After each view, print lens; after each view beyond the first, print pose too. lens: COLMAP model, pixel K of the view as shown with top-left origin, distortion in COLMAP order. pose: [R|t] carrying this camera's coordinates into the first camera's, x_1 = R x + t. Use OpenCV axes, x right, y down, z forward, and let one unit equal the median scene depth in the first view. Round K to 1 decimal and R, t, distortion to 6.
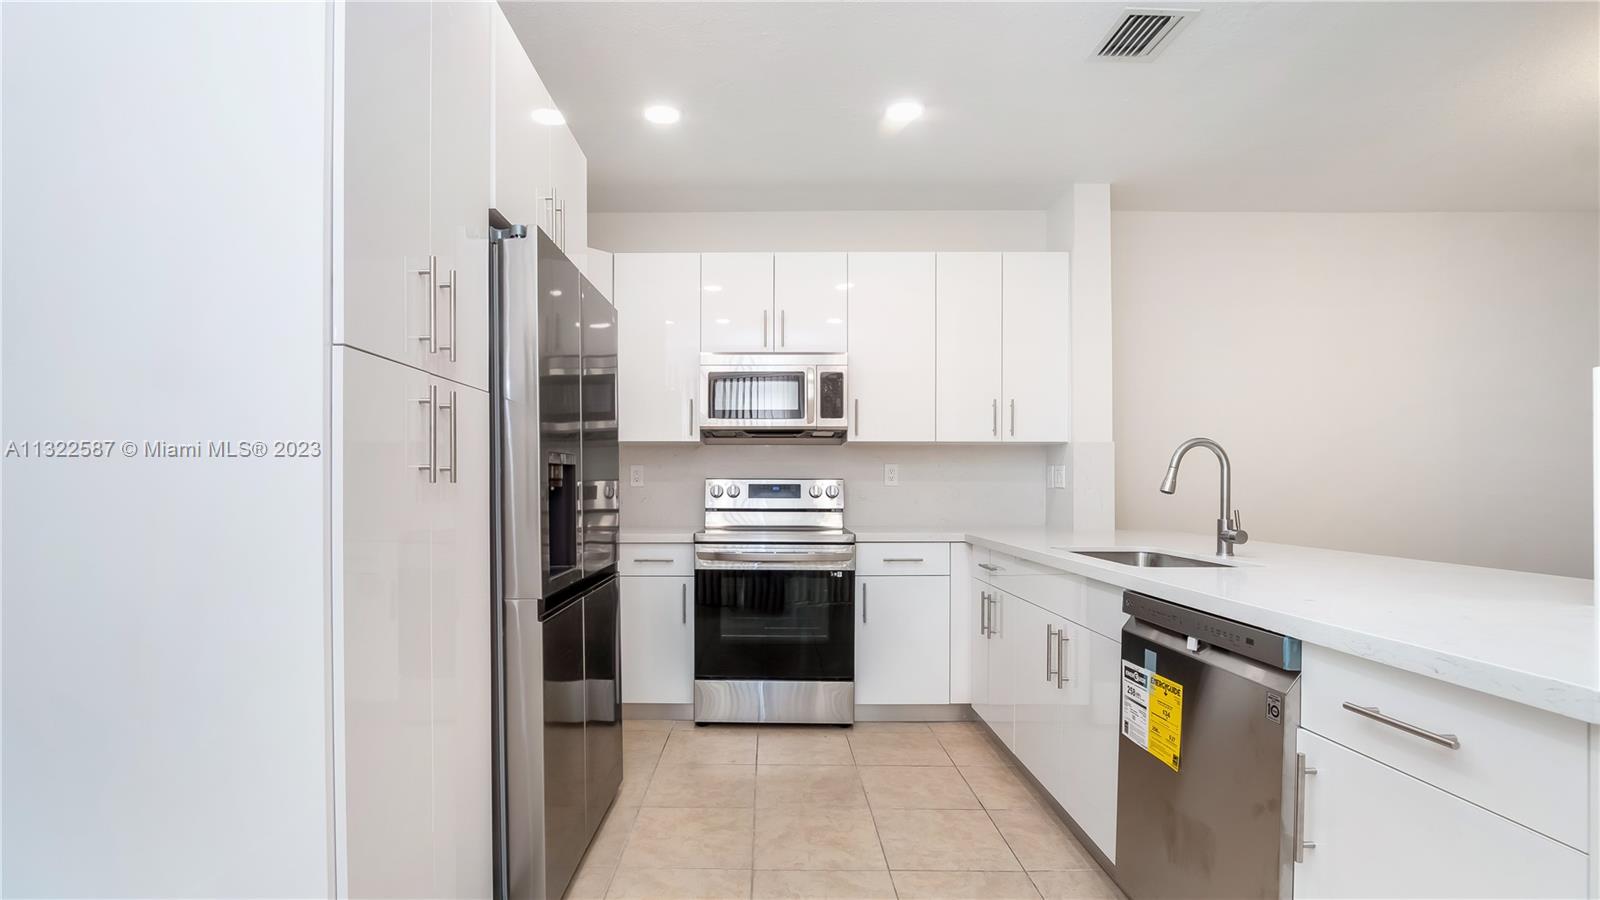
lens RADIAL K [[733.8, 0, 756.9], [0, 733.8, 478.5], [0, 0, 1]] dist [-0.028069, 0.000536]
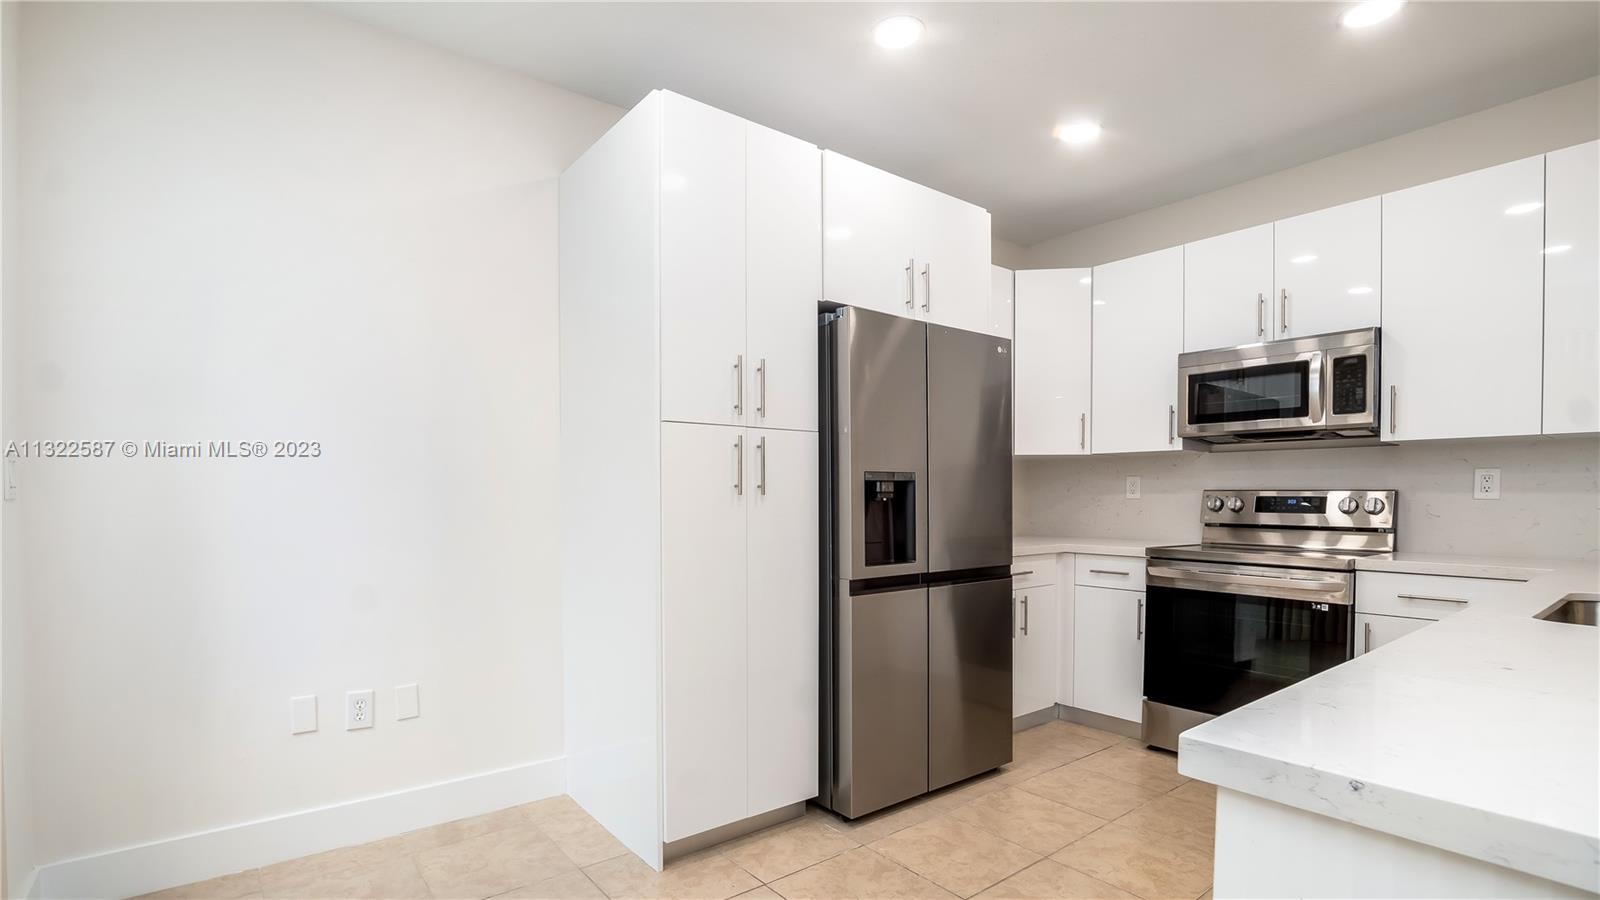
lens RADIAL K [[735.2, 0, 744.6], [0, 735.2, 512.4], [0, 0, 1]] dist [-0.036674, 0.000229]
pose [[0.600766, 0.021129, -0.799146, 0.375266], [0.004218, 0.999553, 0.029598, -0.001324], [0.799414, -0.021152, 0.600408, 0.011321]]
